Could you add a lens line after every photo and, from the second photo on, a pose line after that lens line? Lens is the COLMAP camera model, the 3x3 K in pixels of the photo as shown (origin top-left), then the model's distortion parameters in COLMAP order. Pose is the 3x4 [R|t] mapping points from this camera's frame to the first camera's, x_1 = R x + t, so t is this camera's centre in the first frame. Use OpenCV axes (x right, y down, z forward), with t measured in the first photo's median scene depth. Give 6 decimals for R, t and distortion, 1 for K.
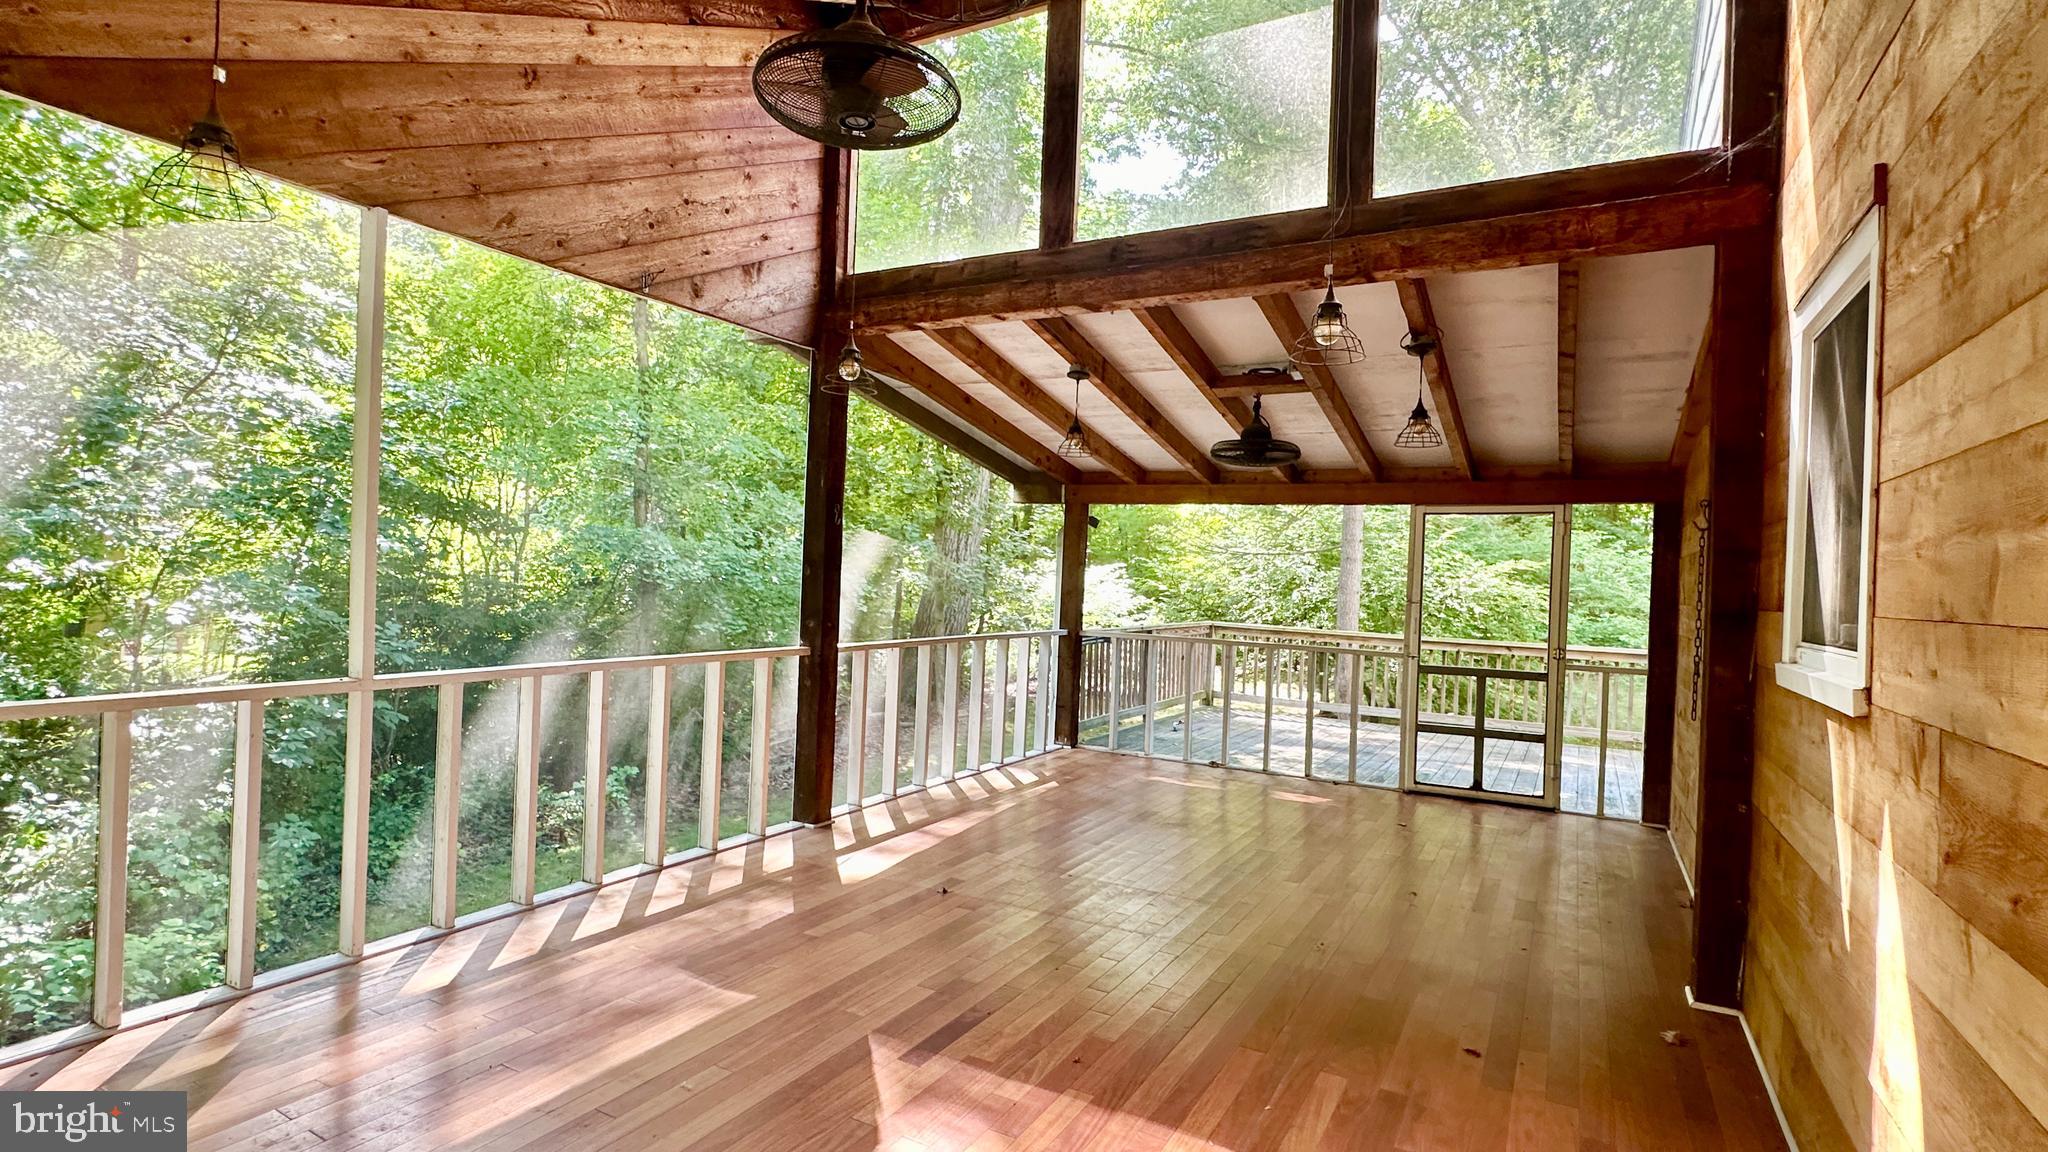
lens RADIAL K [[979.3, 0, 1042.1], [0, 979.3, 565.8], [0, 0, 1]] dist [-0.004624, -0.000429]
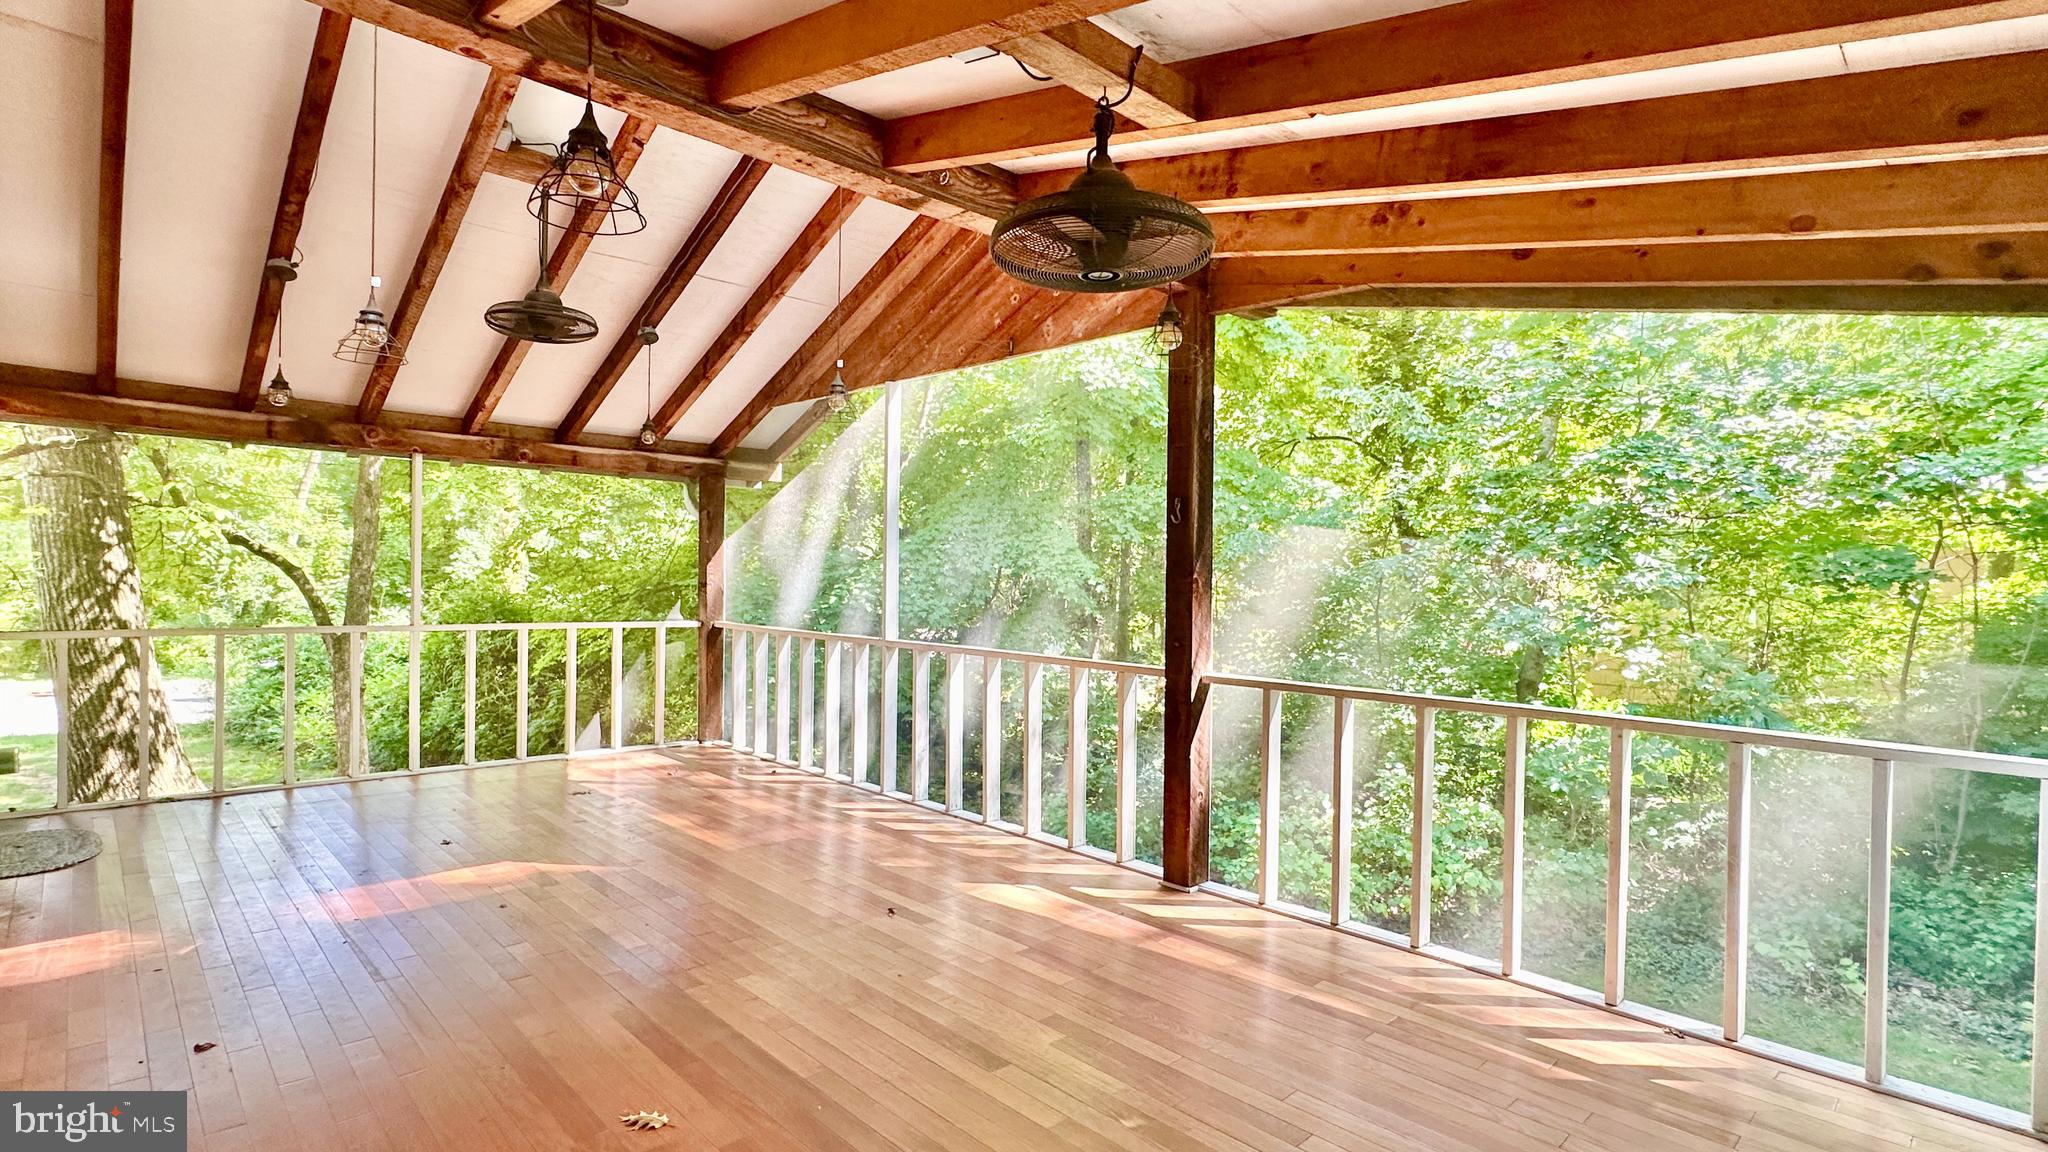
lens RADIAL K [[979.3, 0, 1044.9], [0, 979.3, 592.9], [0, 0, 1]] dist [-0.004624, -0.000429]
pose [[-0.288936, -0.028365, -0.956928, 0.742373], [-0.019634, 0.999526, -0.023699, 0.041726], [0.957147, 0.011940, -0.289356, 1.357174]]
